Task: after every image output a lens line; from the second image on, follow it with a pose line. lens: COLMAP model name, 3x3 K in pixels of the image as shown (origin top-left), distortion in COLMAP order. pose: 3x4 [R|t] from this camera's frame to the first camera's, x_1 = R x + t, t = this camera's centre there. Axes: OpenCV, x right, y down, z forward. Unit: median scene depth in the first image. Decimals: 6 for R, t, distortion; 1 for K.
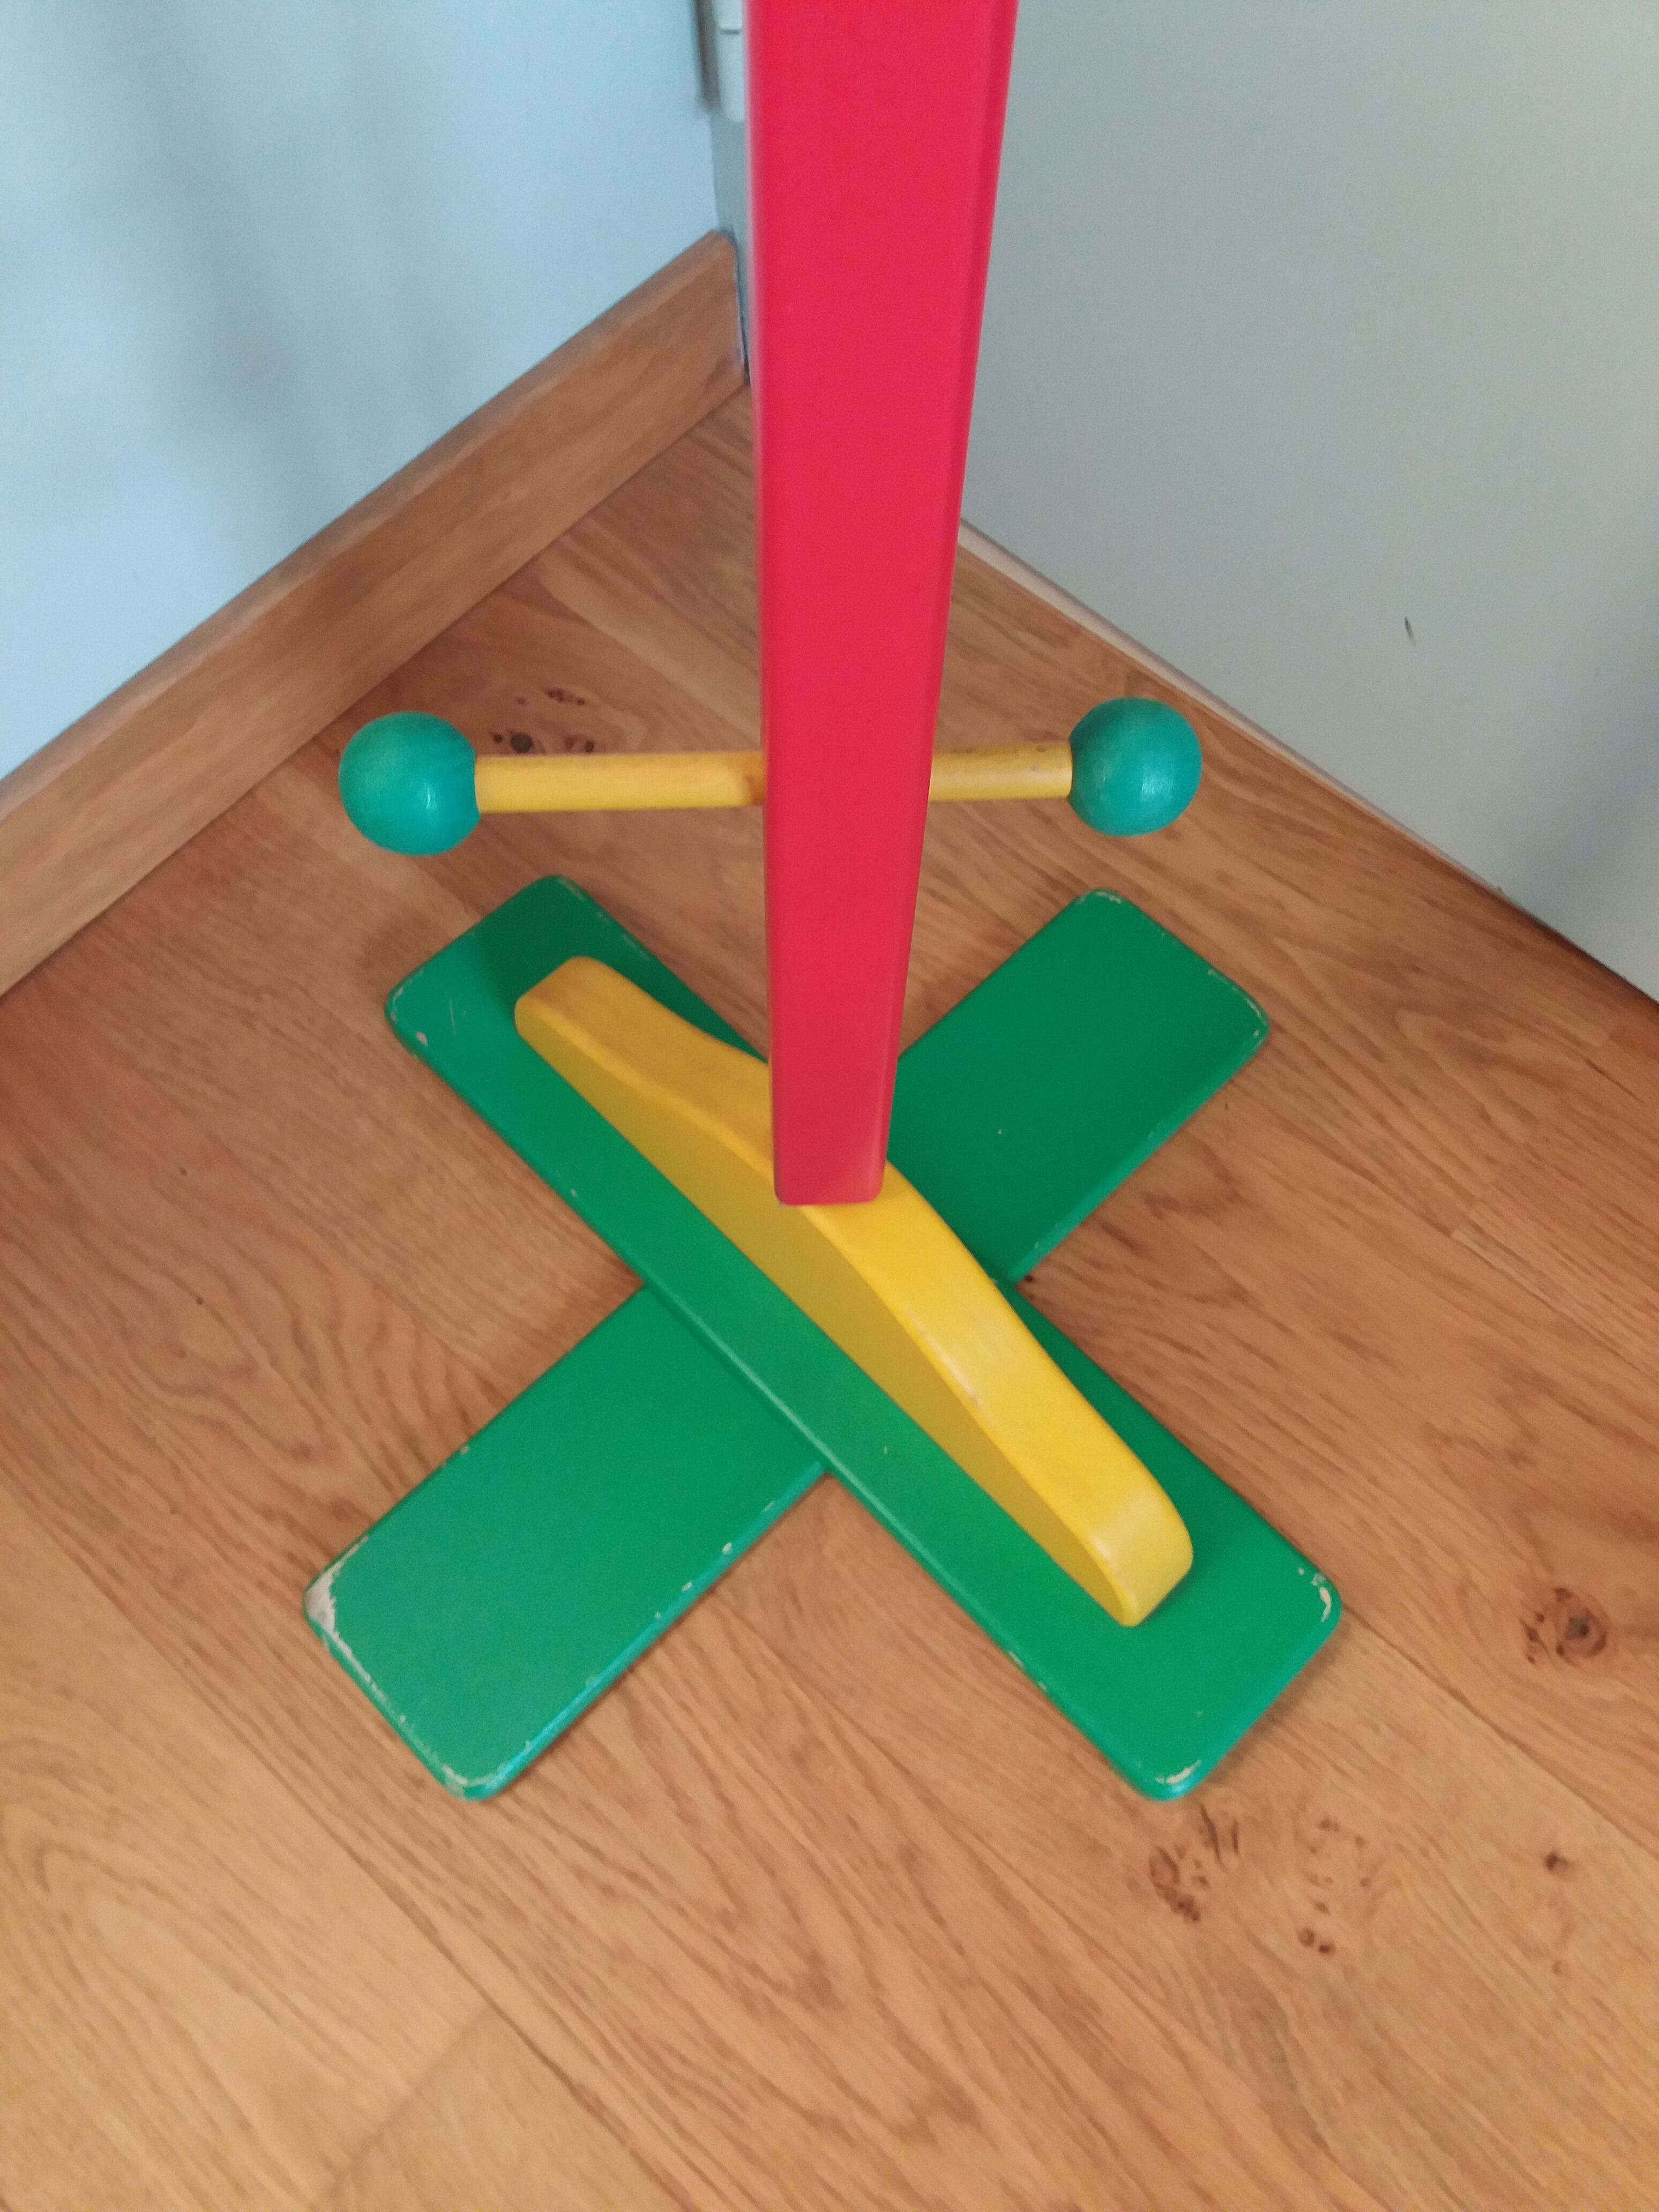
lens RADIAL K [[1974.4, 0, 831.2], [0, 1974.4, 1156.2], [0, 0, 1]] dist [0.095720, -0.243657]
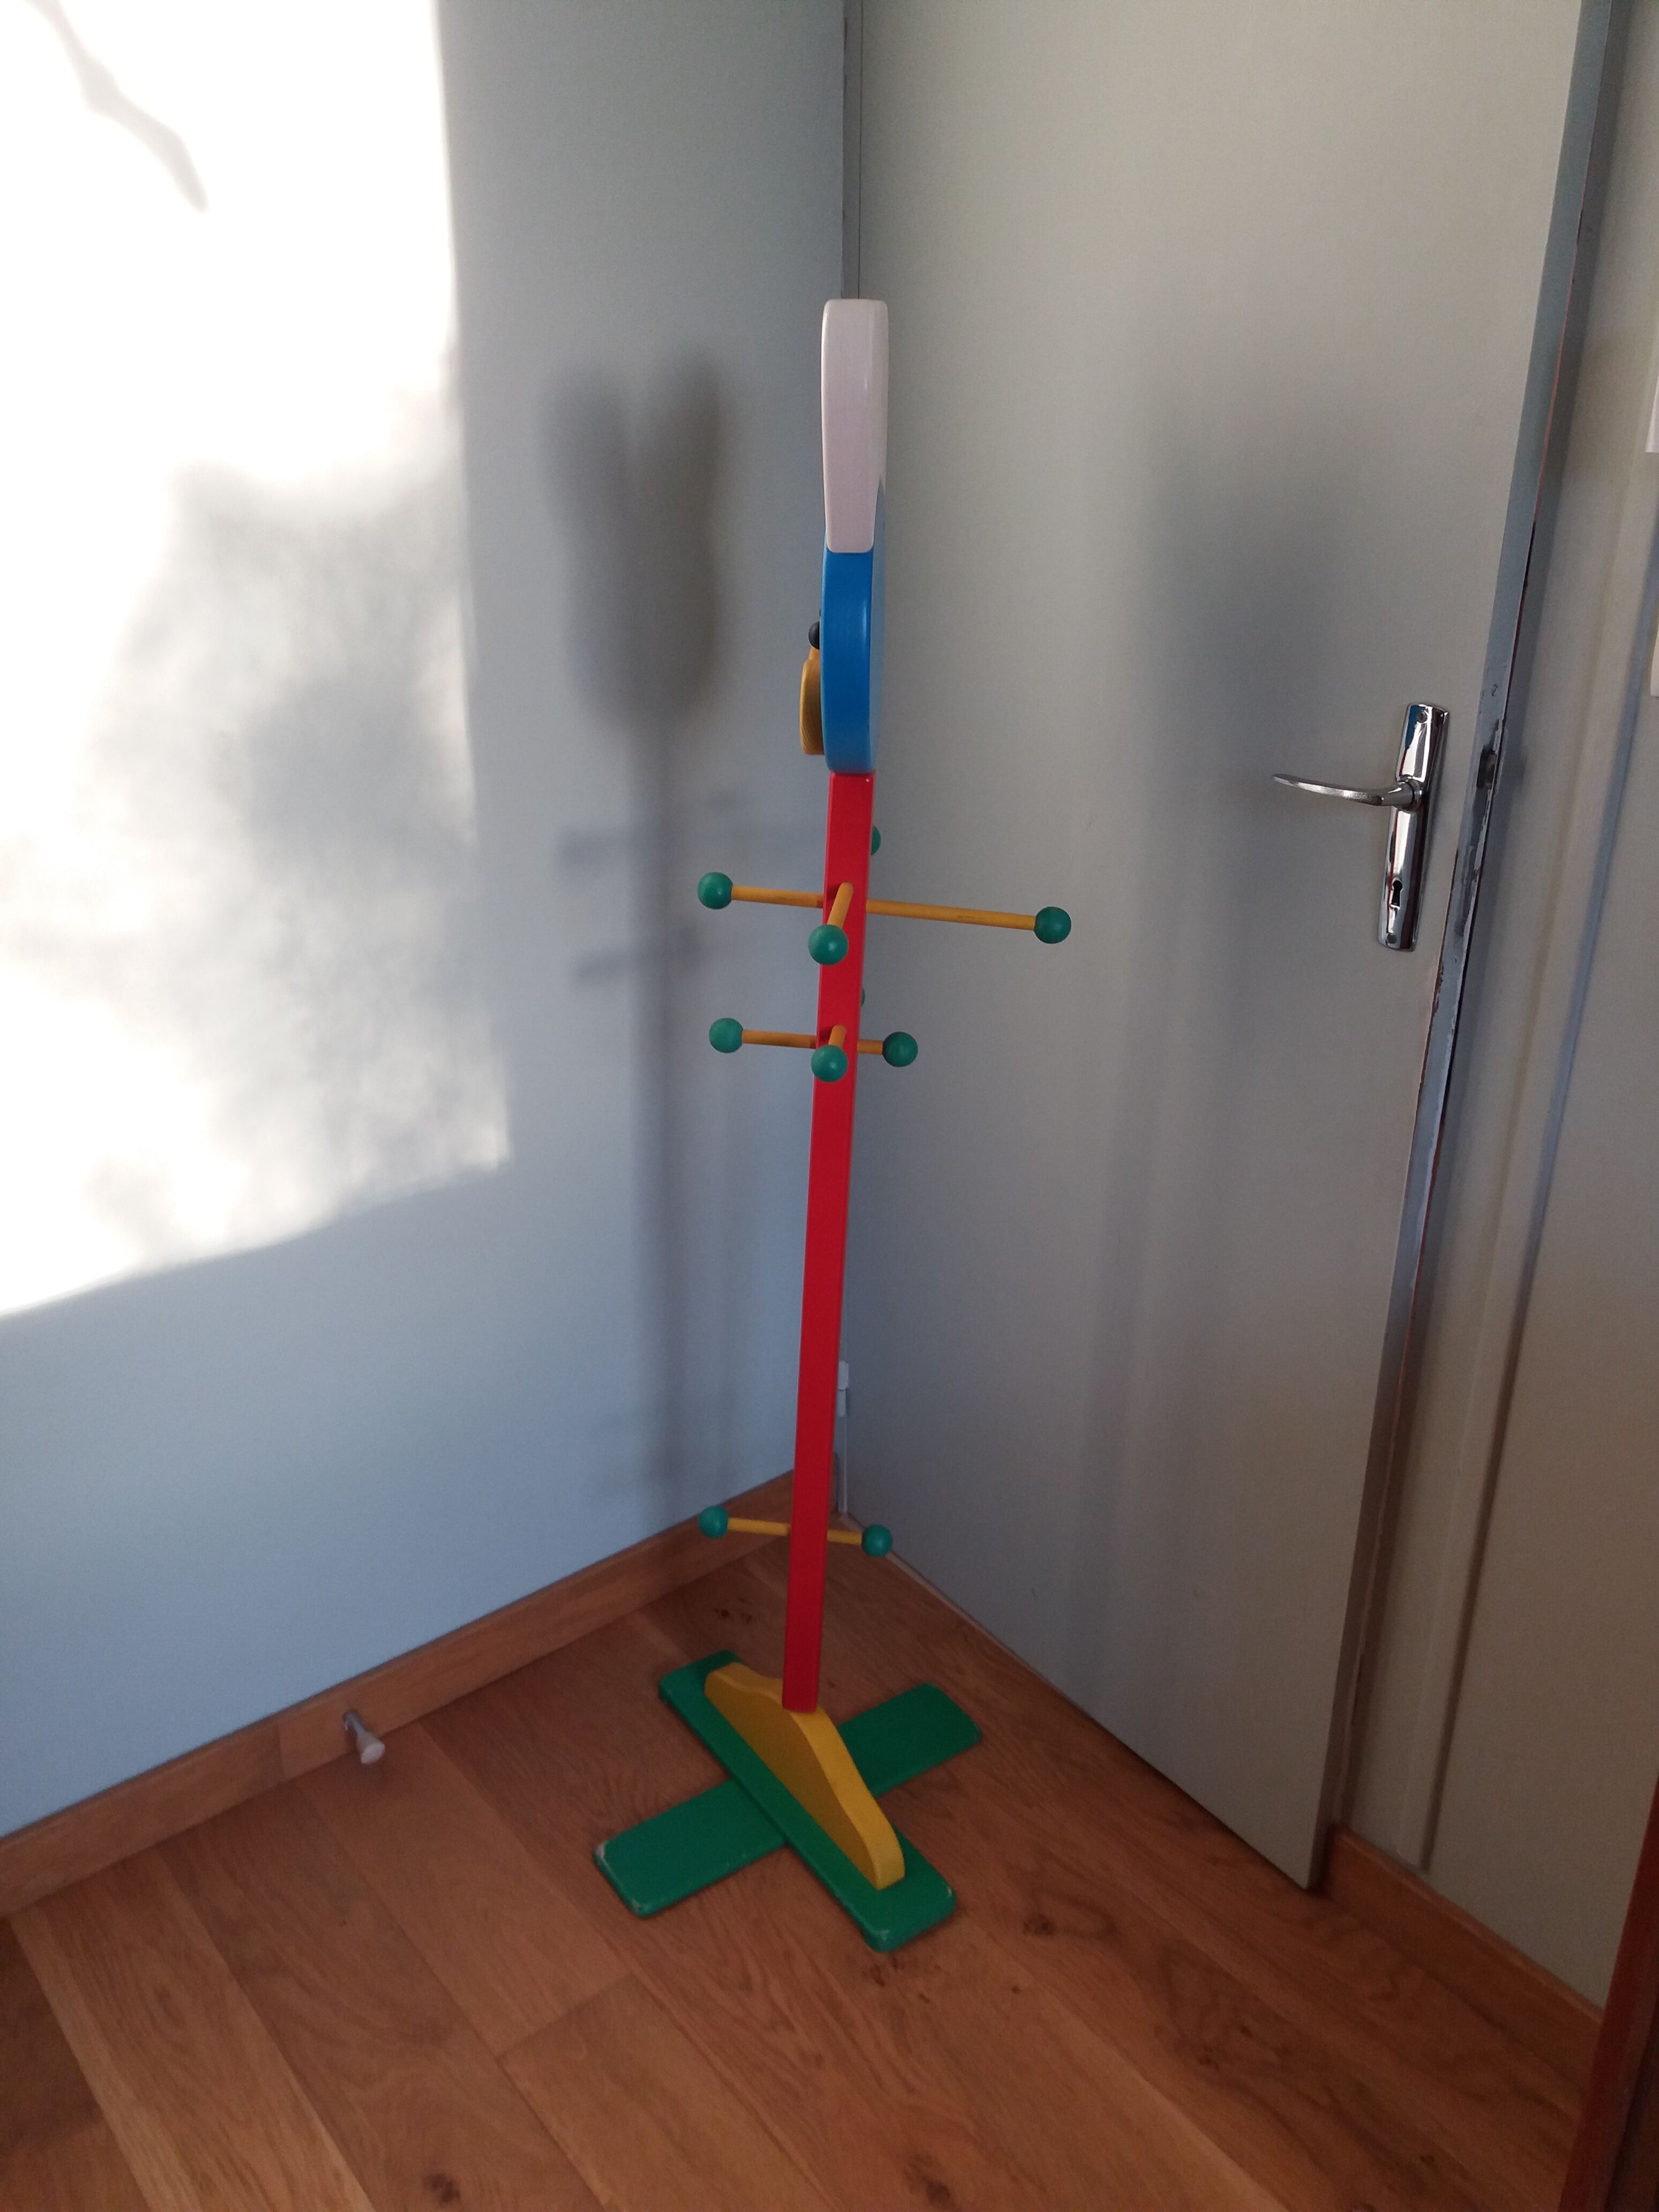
lens RADIAL K [[1930.6, 0, 860.2], [0, 1930.6, 1105.6], [0, 0, 1]] dist [0.003921, -0.007391]
pose [[0.987469, 0.096183, -0.125118, 0.358780], [-0.153450, 0.770358, -0.618871, 1.076743], [0.036861, 0.630315, 0.775464, -1.824103]]
